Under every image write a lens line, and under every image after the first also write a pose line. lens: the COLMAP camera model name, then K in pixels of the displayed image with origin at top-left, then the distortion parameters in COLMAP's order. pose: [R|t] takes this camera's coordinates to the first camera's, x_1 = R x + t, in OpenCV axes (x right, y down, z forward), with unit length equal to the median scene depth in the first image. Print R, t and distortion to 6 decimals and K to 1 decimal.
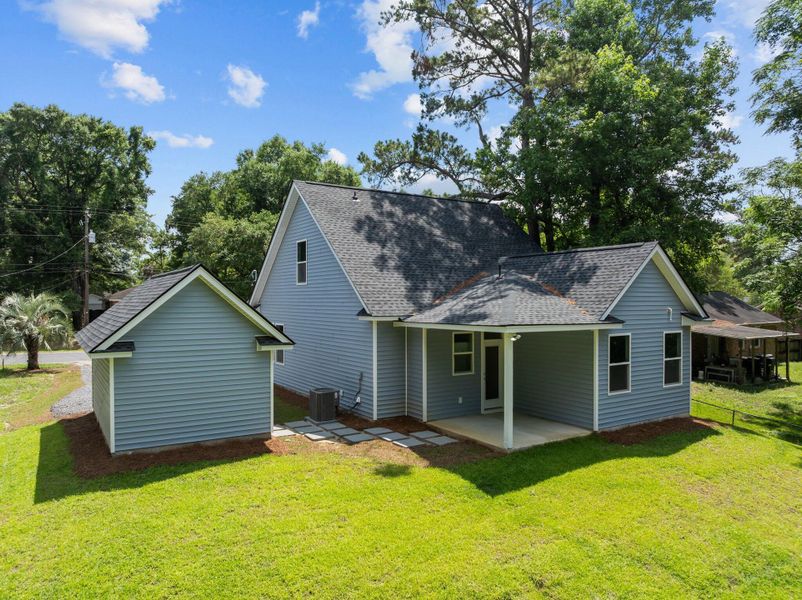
lens RADIAL K [[568.6, 0, 396.8], [0, 568.6, 304.7], [0, 0, 1]] dist [-0.038716, 0.010344]
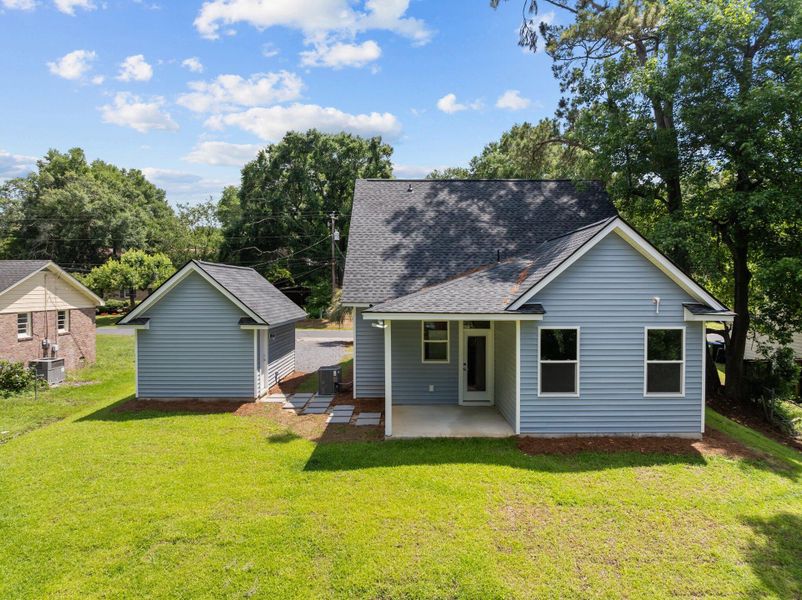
lens RADIAL K [[568.6, 0, 398.7], [0, 568.6, 299.9], [0, 0, 1]] dist [-0.038716, 0.010344]
pose [[0.842161, 0.011025, -0.539113, 0.609750], [-0.004093, 0.999893, 0.014054, -0.000447], [0.539210, -0.009629, 0.842116, 0.135328]]
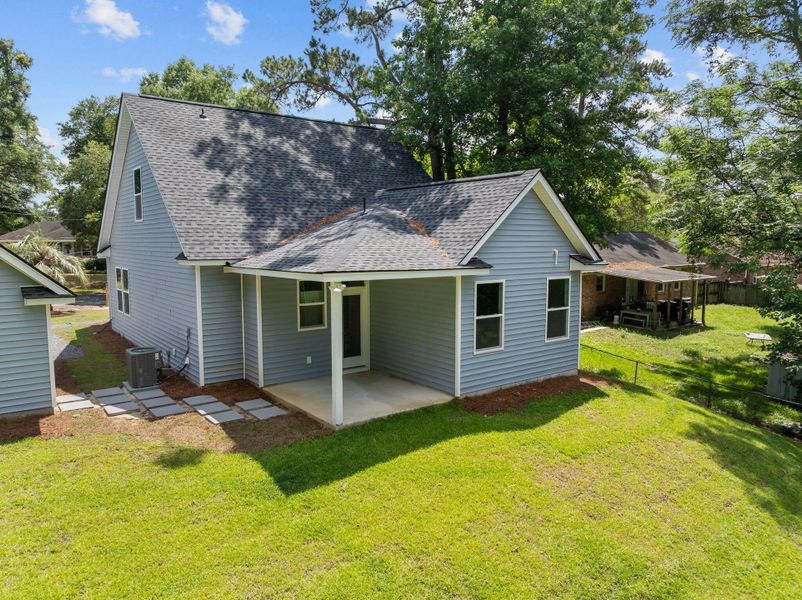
lens RADIAL K [[568.6, 0, 397.9], [0, 568.6, 300.1], [0, 0, 1]] dist [-0.038716, 0.010344]
pose [[0.995888, -0.007568, 0.090276, 0.171173], [-0.001100, 0.995421, 0.095583, 0.000195], [-0.090586, -0.095289, 0.991319, 0.169535]]
